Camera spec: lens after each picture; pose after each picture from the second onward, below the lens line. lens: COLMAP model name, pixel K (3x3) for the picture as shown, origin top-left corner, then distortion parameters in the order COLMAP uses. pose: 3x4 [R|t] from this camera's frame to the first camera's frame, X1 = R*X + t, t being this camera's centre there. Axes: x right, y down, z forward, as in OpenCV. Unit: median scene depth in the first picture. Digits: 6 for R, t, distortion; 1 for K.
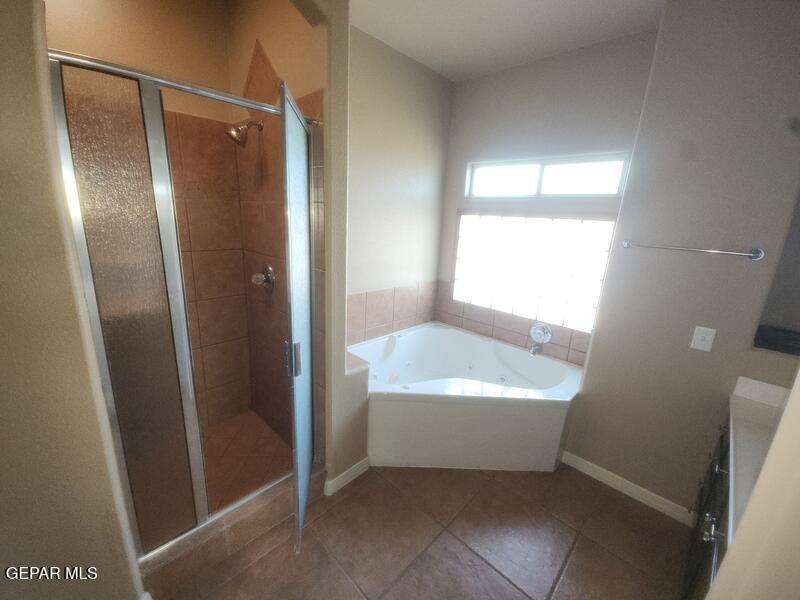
lens RADIAL K [[329.9, 0, 400.1], [0, 329.9, 301.2], [0, 0, 1]] dist [0.008768, -0.004401]
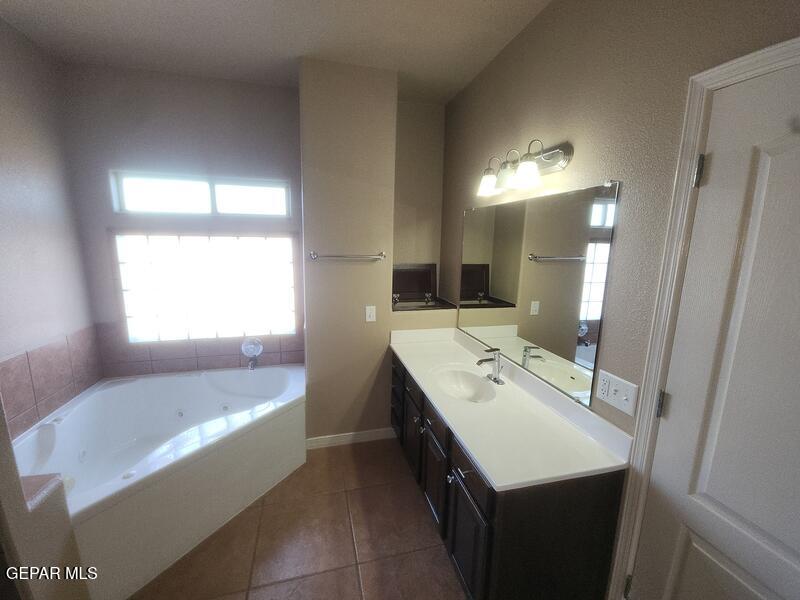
lens RADIAL K [[329.9, 0, 397.1], [0, 329.9, 298.5], [0, 0, 1]] dist [0.008768, -0.004401]
pose [[0.529272, -0.193428, 0.826109, -0.151644], [0.224690, 0.970858, 0.083365, -0.034643], [-0.818160, 0.141496, 0.557309, 0.042860]]
